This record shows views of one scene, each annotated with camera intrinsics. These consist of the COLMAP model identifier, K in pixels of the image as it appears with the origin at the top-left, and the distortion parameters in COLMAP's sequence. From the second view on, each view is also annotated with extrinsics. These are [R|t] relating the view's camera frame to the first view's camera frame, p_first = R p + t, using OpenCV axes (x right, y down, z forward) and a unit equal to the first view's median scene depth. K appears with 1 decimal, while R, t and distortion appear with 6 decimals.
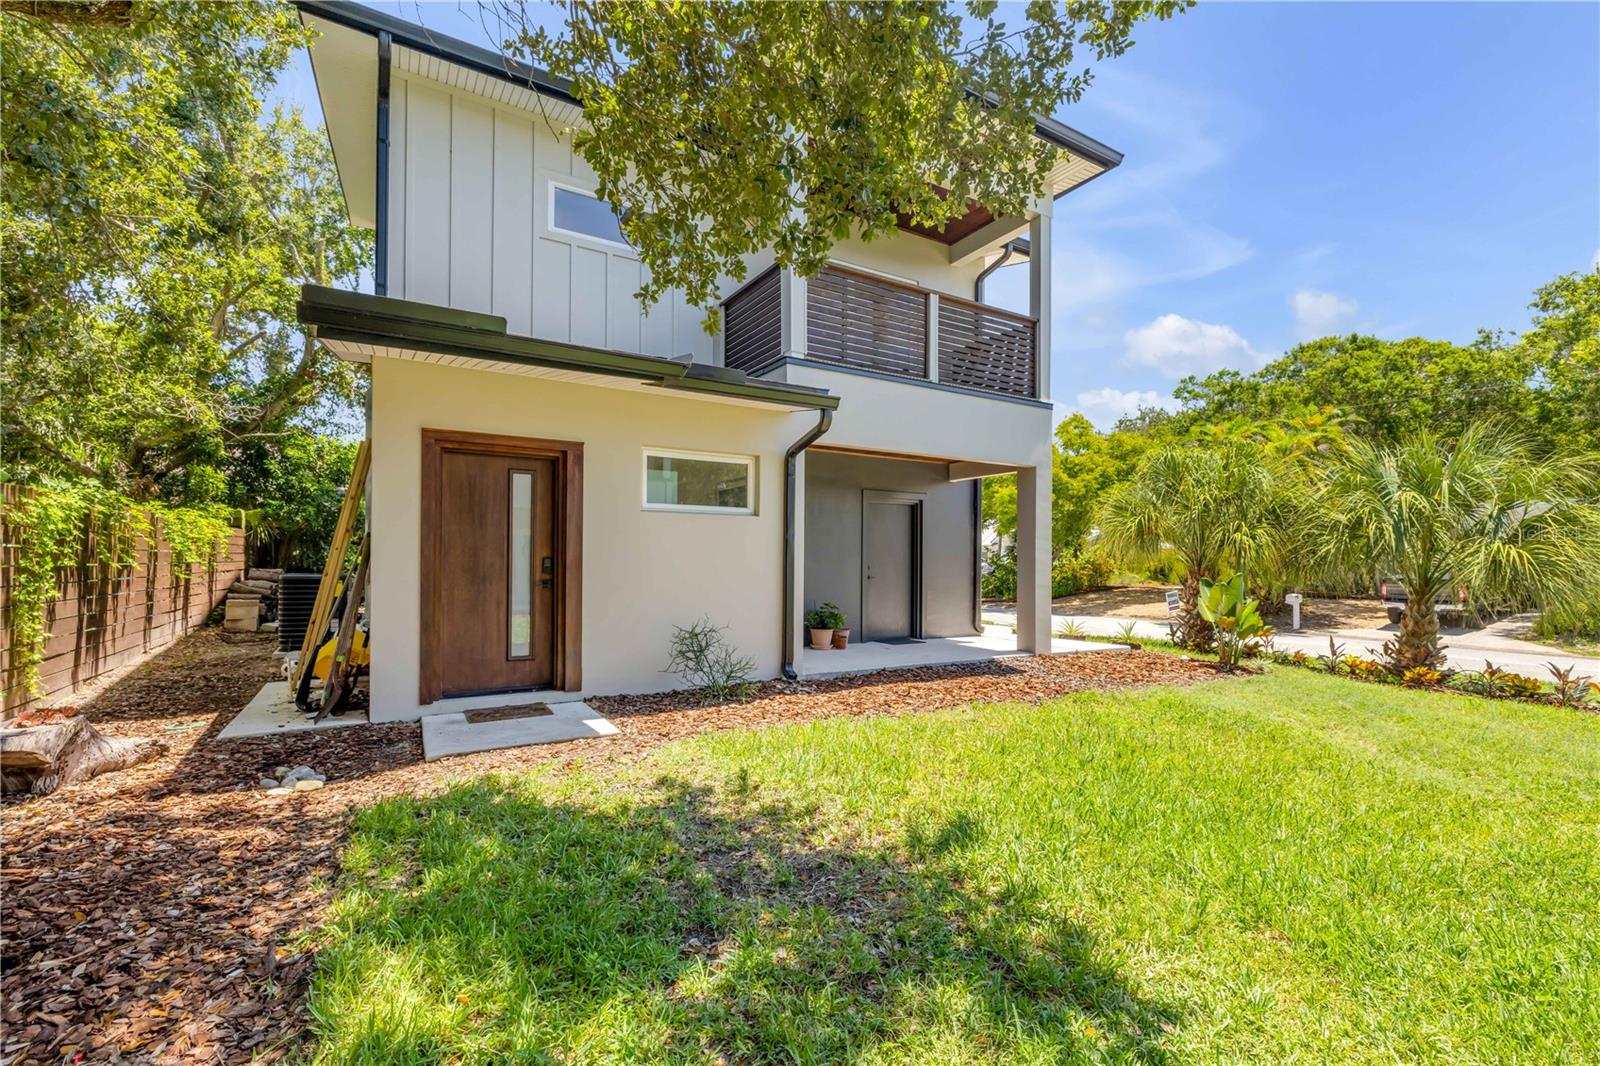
lens RADIAL K [[678.2, 0, 798.3], [0, 678.2, 560.4], [0, 0, 1]] dist [-0.003141, 0.000768]
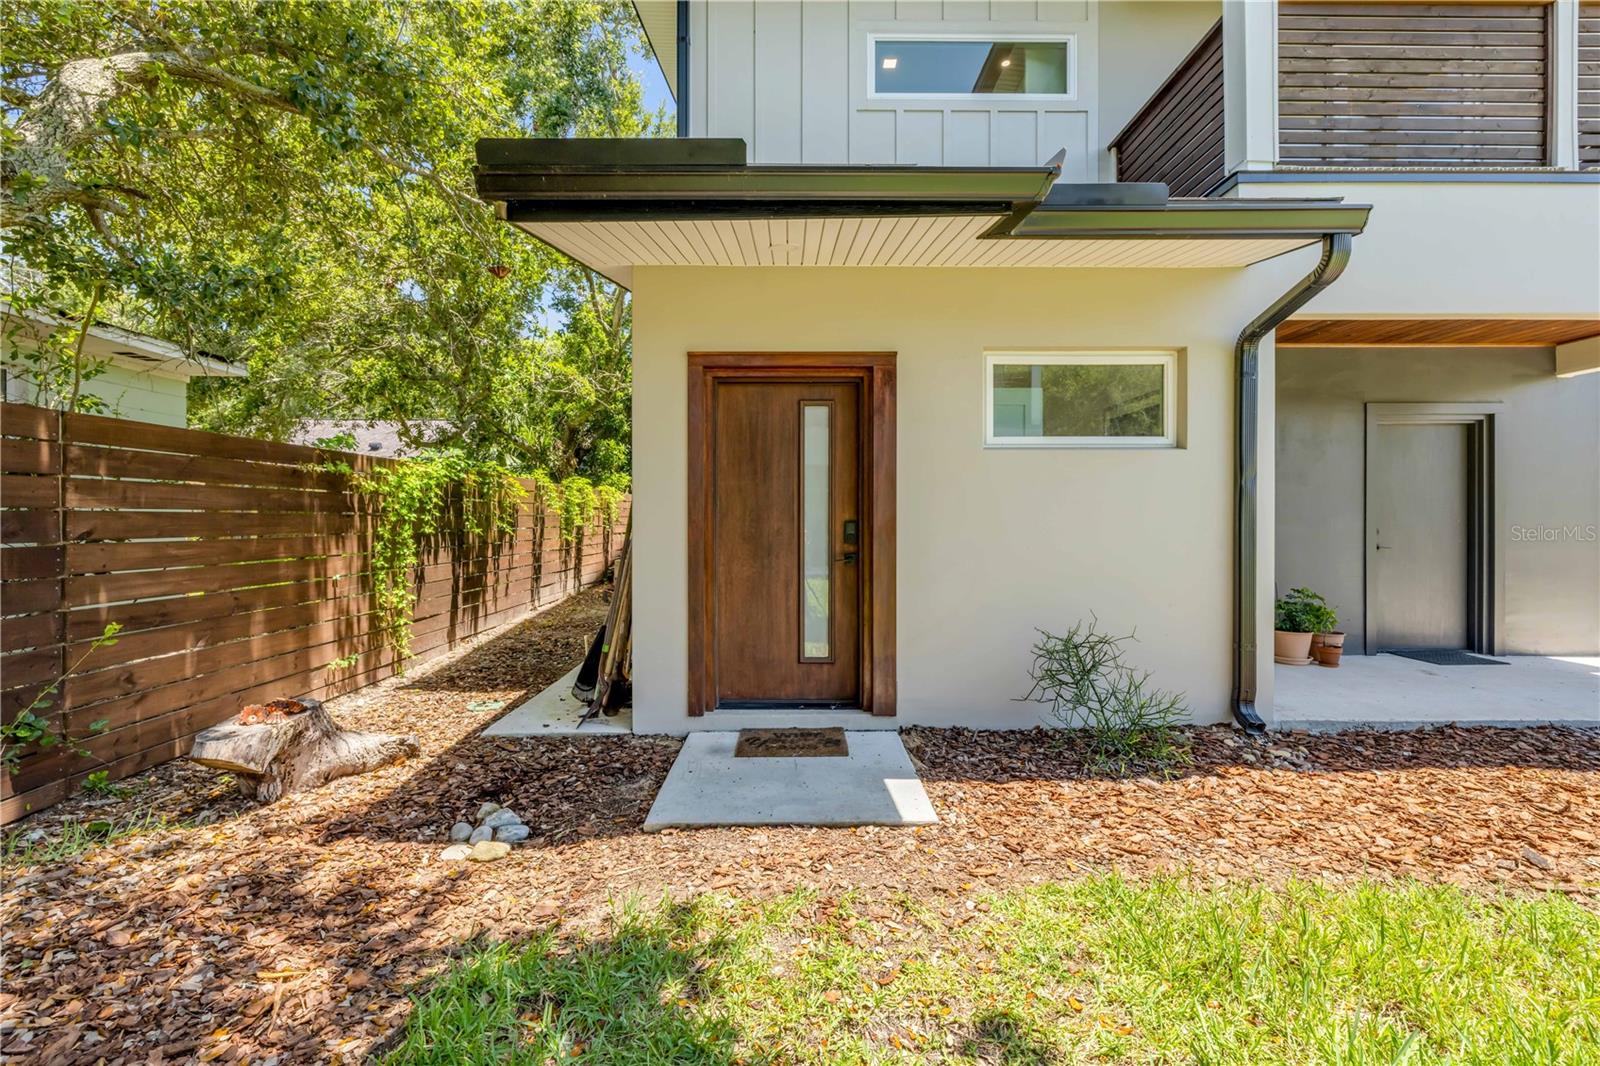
lens RADIAL K [[678.2, 0, 793.3], [0, 678.2, 523.1], [0, 0, 1]] dist [-0.003141, 0.000768]
pose [[0.856619, -0.004604, -0.515929, -0.055044], [0.007999, 0.999959, 0.004359, -0.005889], [0.515888, -0.007861, 0.856620, 0.362785]]
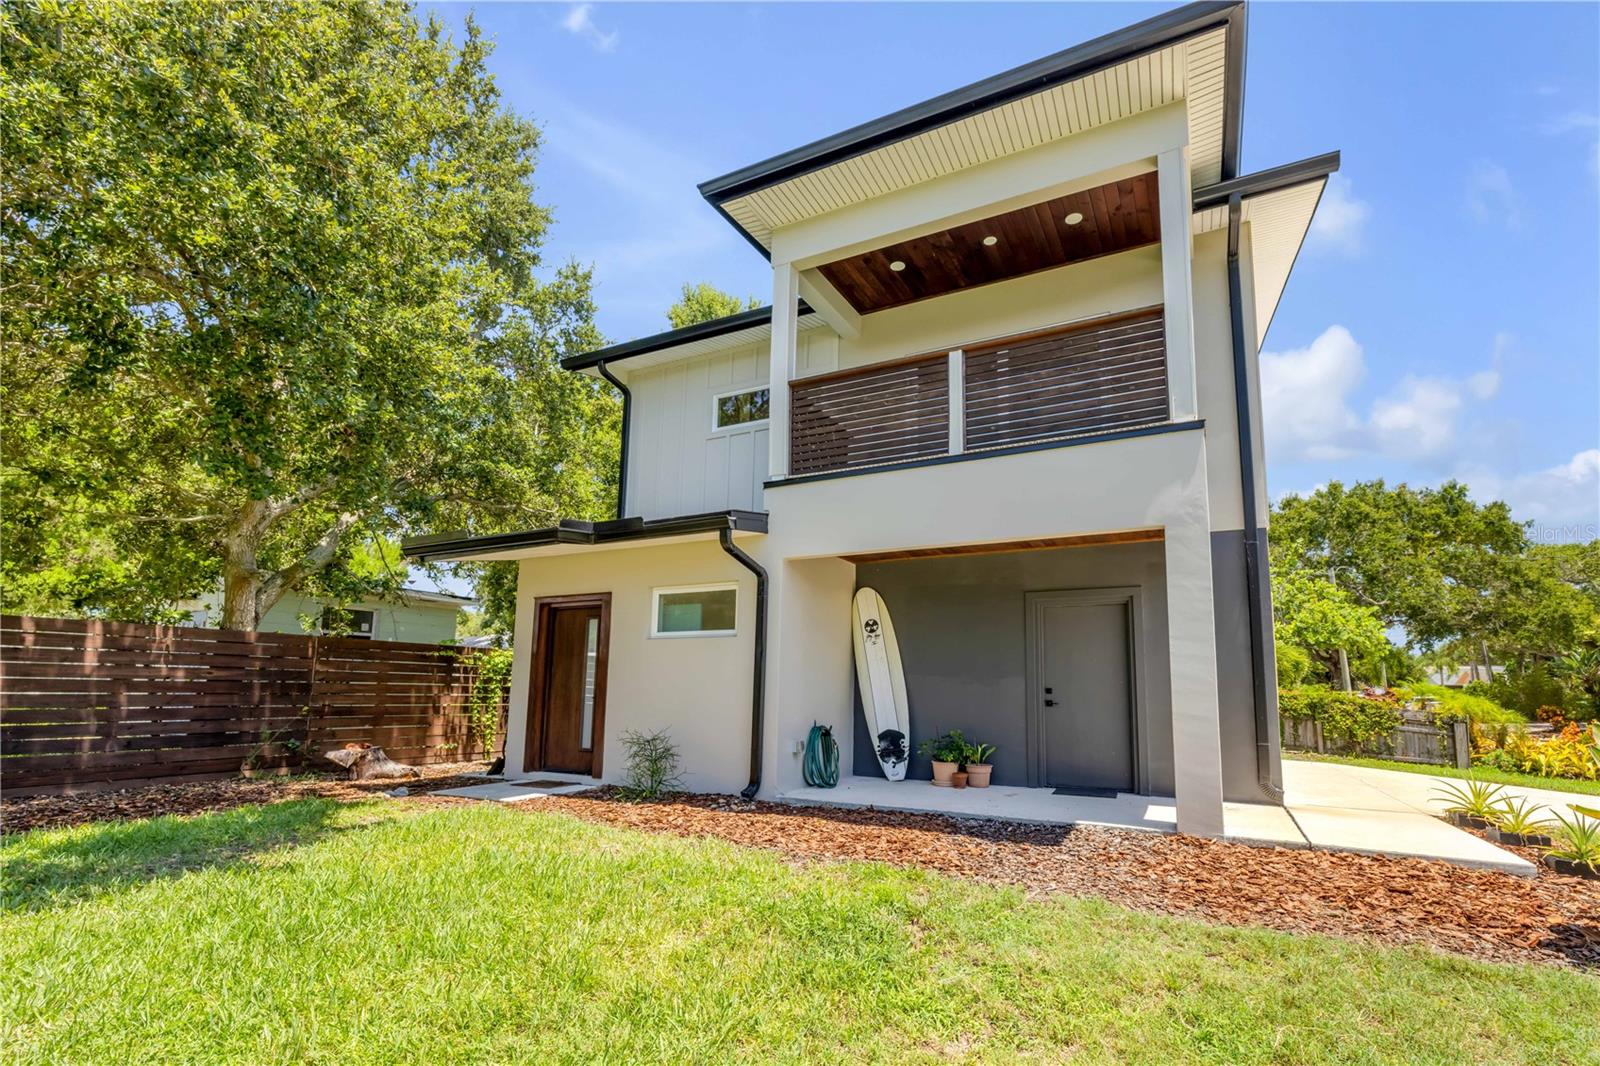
lens RADIAL K [[691.7, 0, 867.7], [0, 691.7, 608.2], [0, 0, 1]] dist [-0.004615, 0.000718]
pose [[0.568204, -0.100517, -0.816725, 1.107325], [-0.000252, 0.992490, -0.122325, 0.027269], [0.822888, 0.069711, 0.563912, 0.644809]]
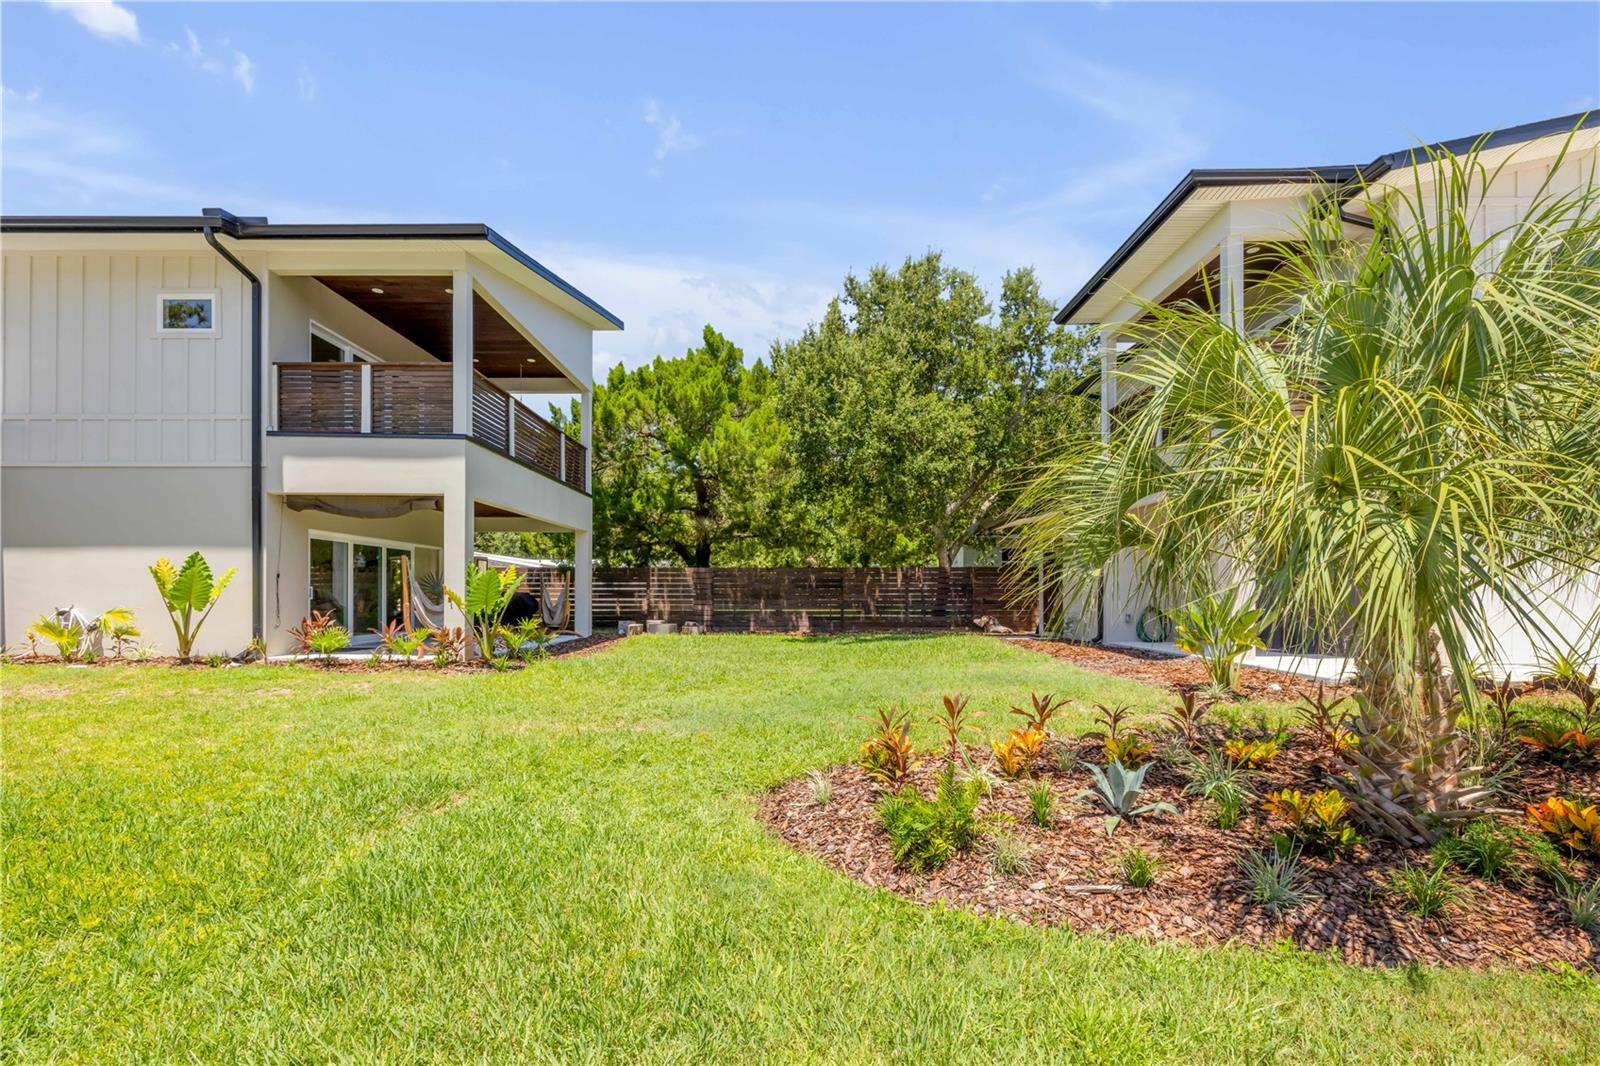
lens RADIAL K [[691.7, 0, 793.5], [0, 691.7, 592.0], [0, 0, 1]] dist [-0.004615, 0.000718]
pose [[-0.516479, -0.012209, -0.856213, 2.496181], [0.005391, 0.999832, -0.017509, 0.075355], [0.856283, -0.013659, -0.516327, 1.517647]]
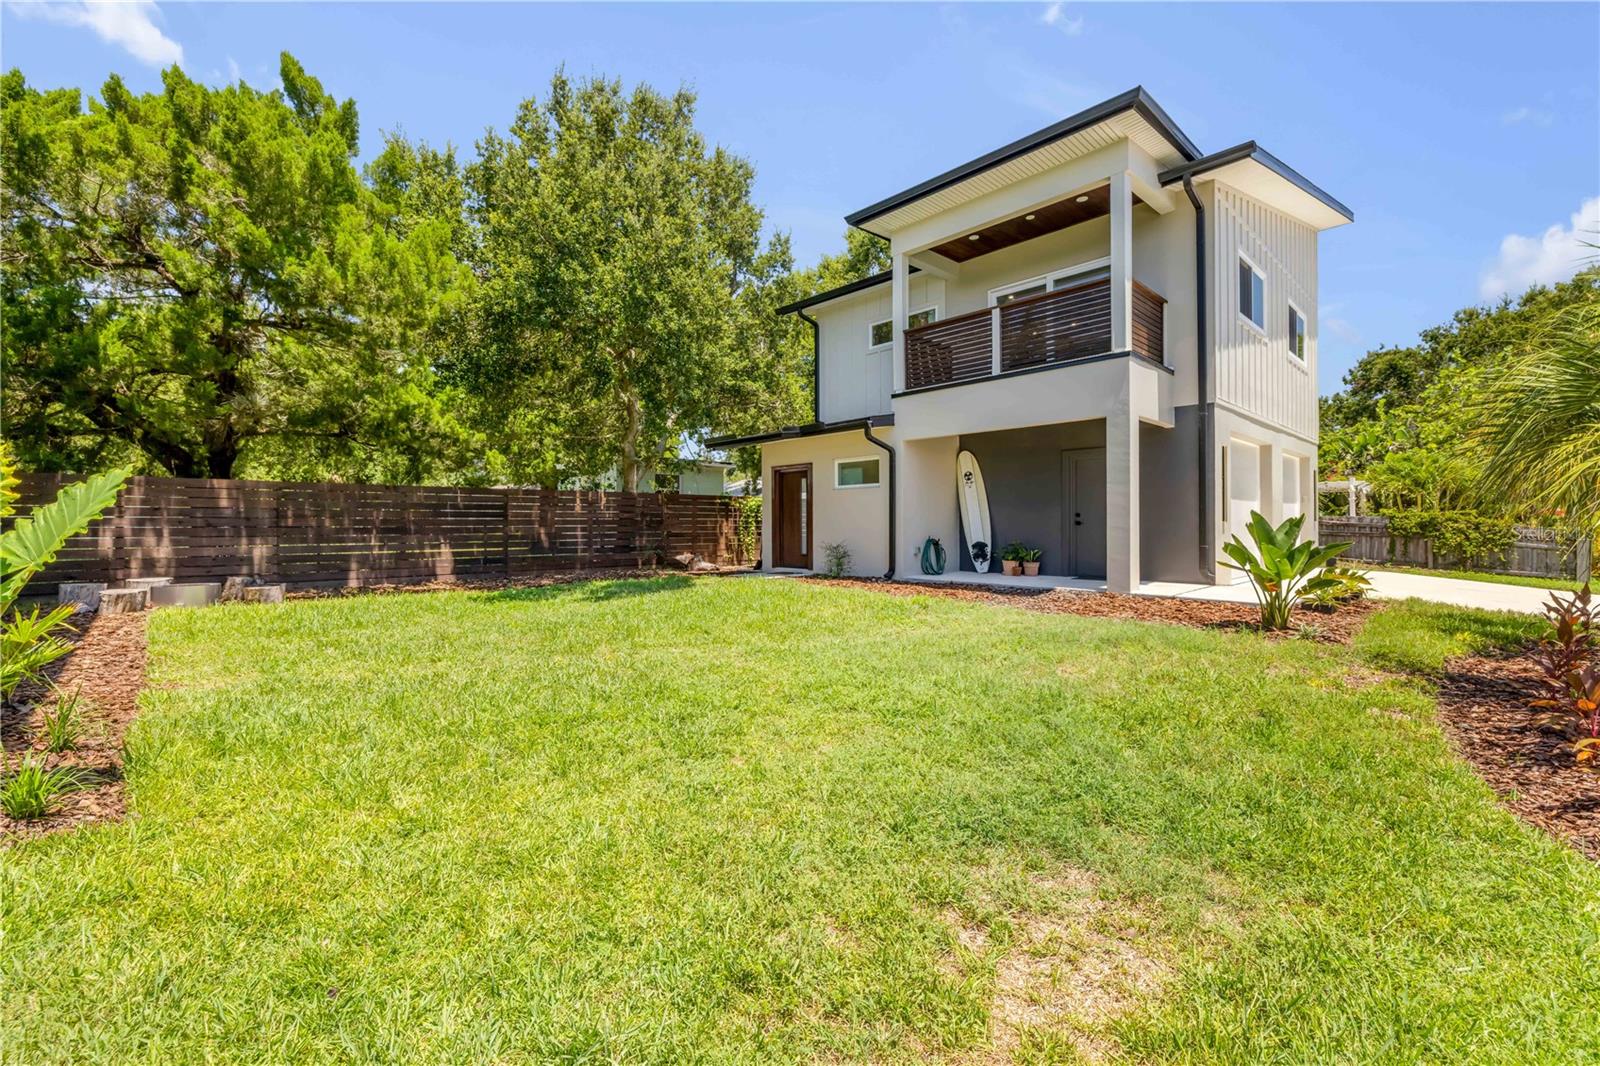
lens RADIAL K [[678.2, 0, 800.0], [0, 678.2, 521.4], [0, 0, 1]] dist [-0.003141, 0.000768]
pose [[0.200354, -0.012321, -0.979646, 1.976195], [0.013909, 0.999856, -0.009731, 0.048377], [0.979625, -0.011676, 0.200496, 0.488926]]
